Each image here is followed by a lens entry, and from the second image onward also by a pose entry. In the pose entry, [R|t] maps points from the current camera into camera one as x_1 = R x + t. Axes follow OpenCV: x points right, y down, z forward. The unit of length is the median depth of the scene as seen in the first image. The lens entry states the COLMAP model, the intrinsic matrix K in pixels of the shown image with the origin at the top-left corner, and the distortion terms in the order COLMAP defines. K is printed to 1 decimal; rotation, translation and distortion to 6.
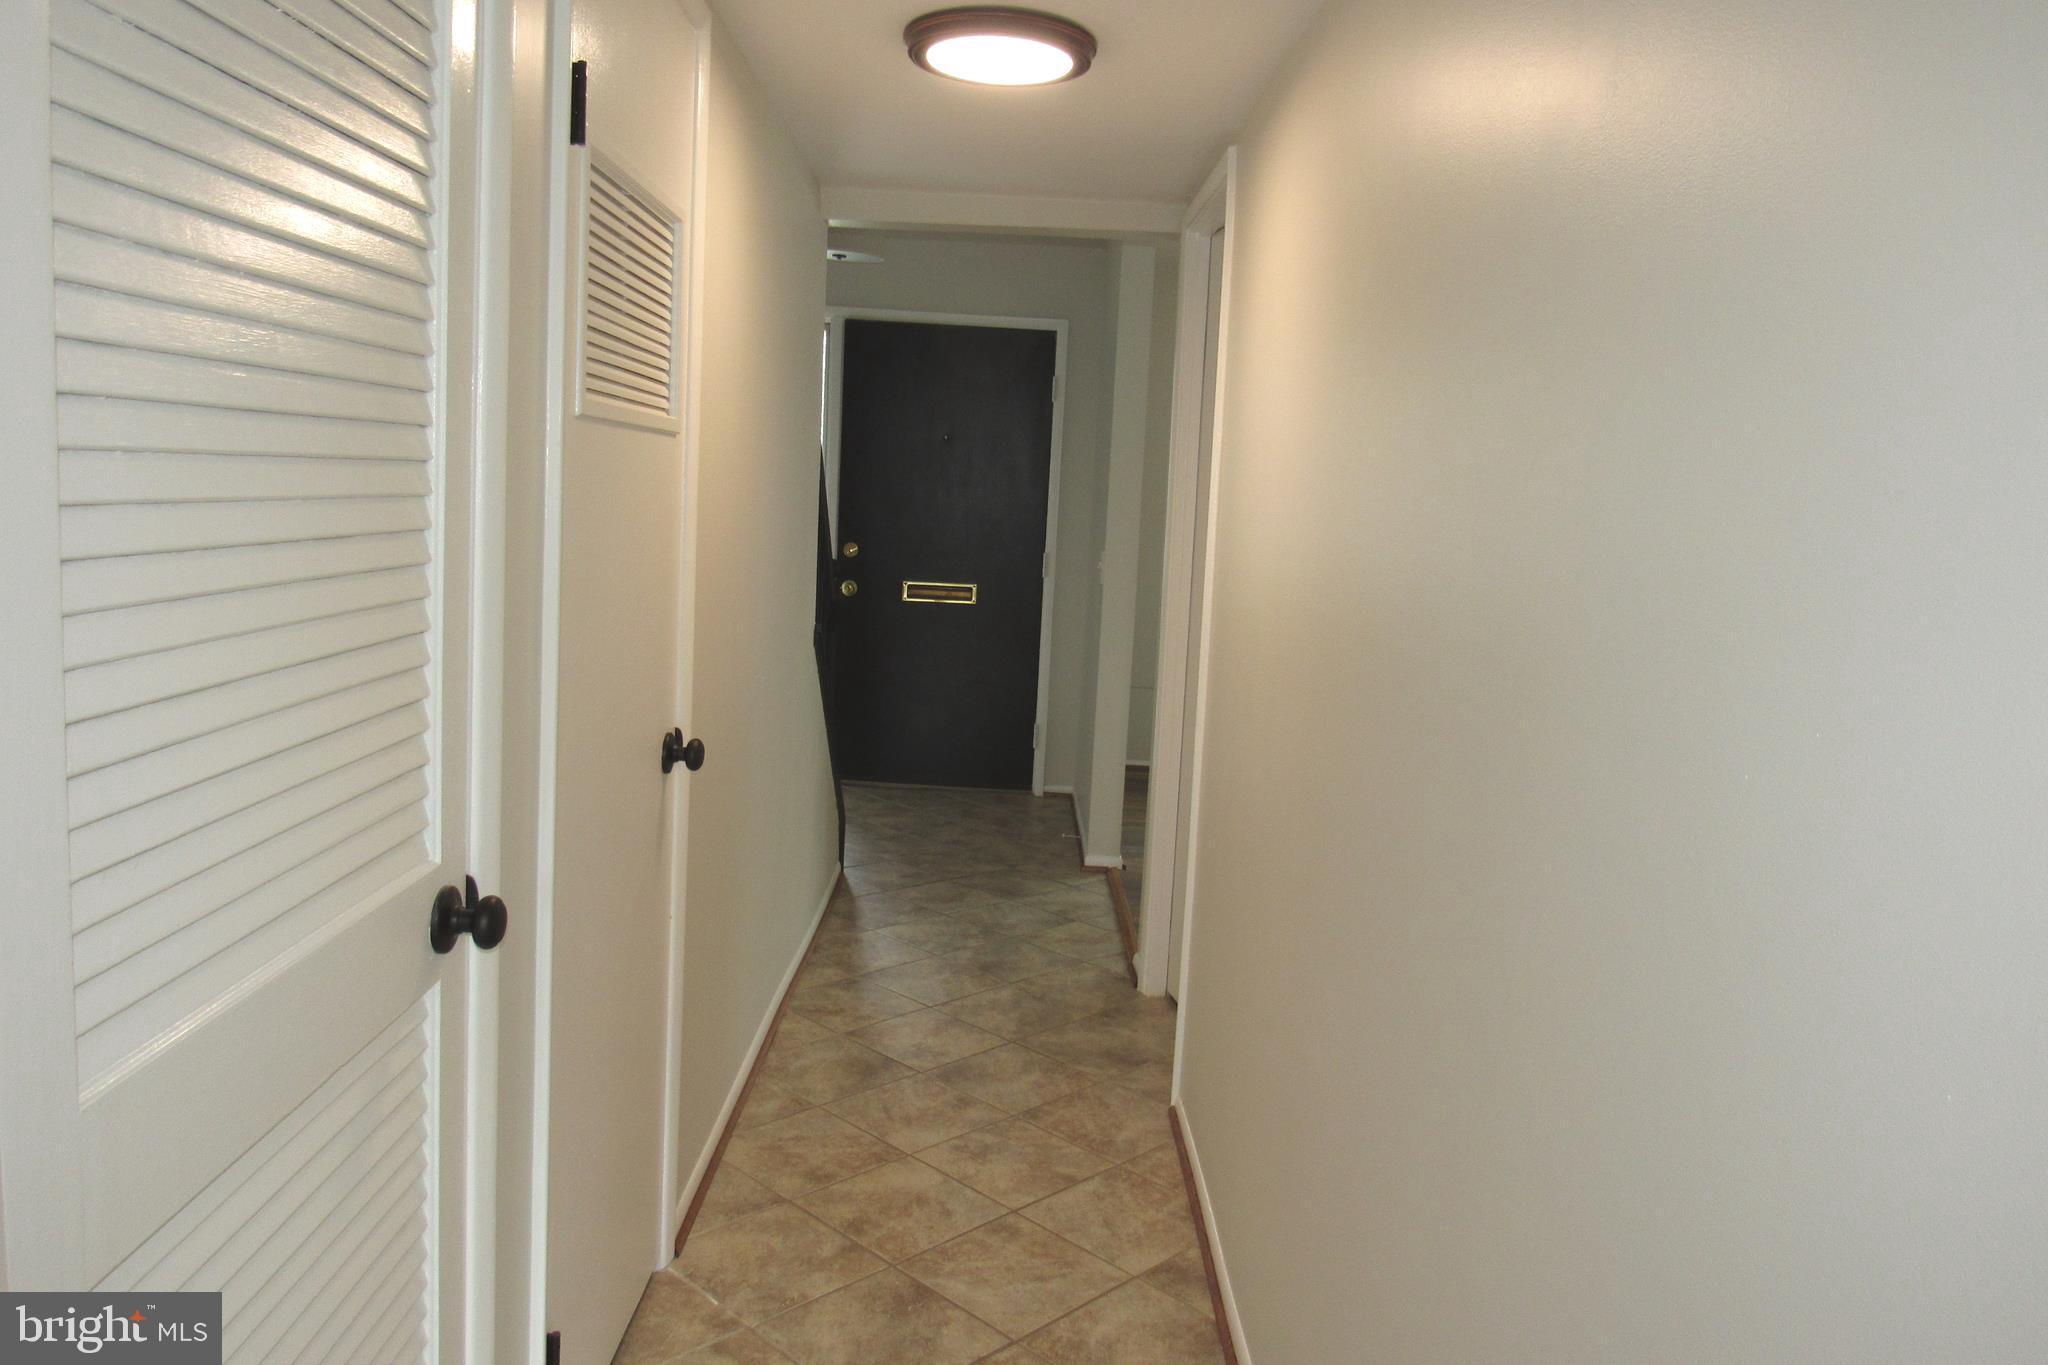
lens RADIAL K [[1522.1, 0, 1026.7], [0, 1522.1, 679.6], [0, 0, 1]] dist [0.000361, 0.003307]
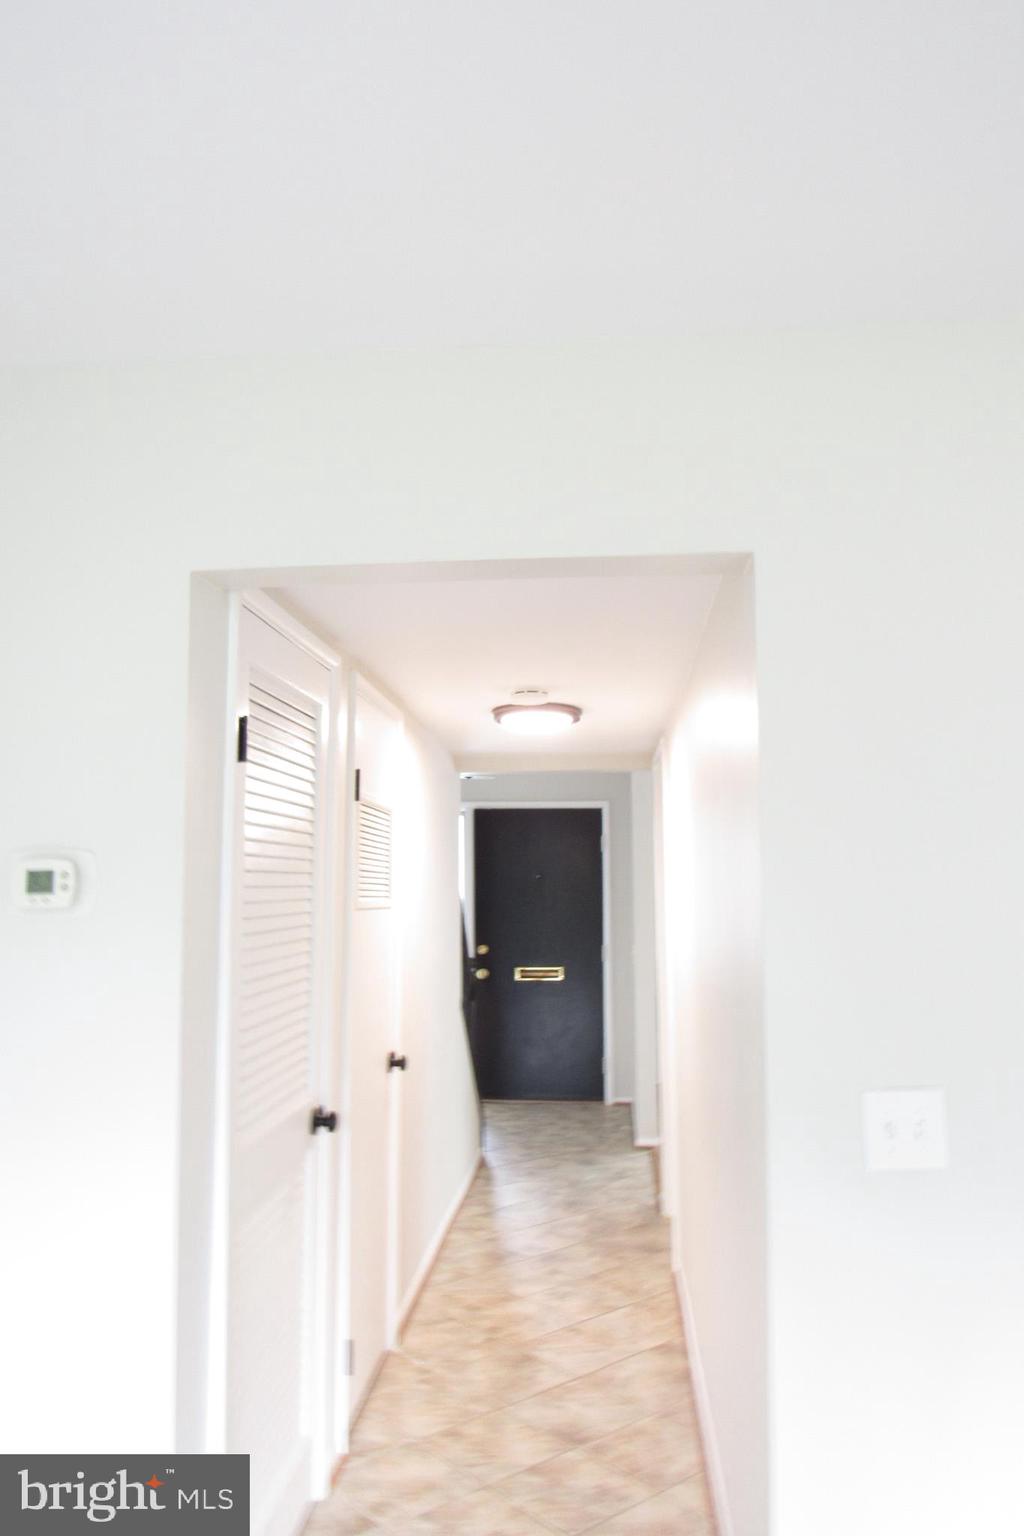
lens RADIAL K [[1141.6, 0, 507.7], [0, 1141.6, 771.0], [0, 0, 1]] dist [0.000361, 0.003307]
pose [[0.993878, -0.065298, -0.089116, 0.054706], [0.043194, 0.972098, -0.230564, 0.018052], [0.101685, 0.225303, 0.968968, -0.367662]]
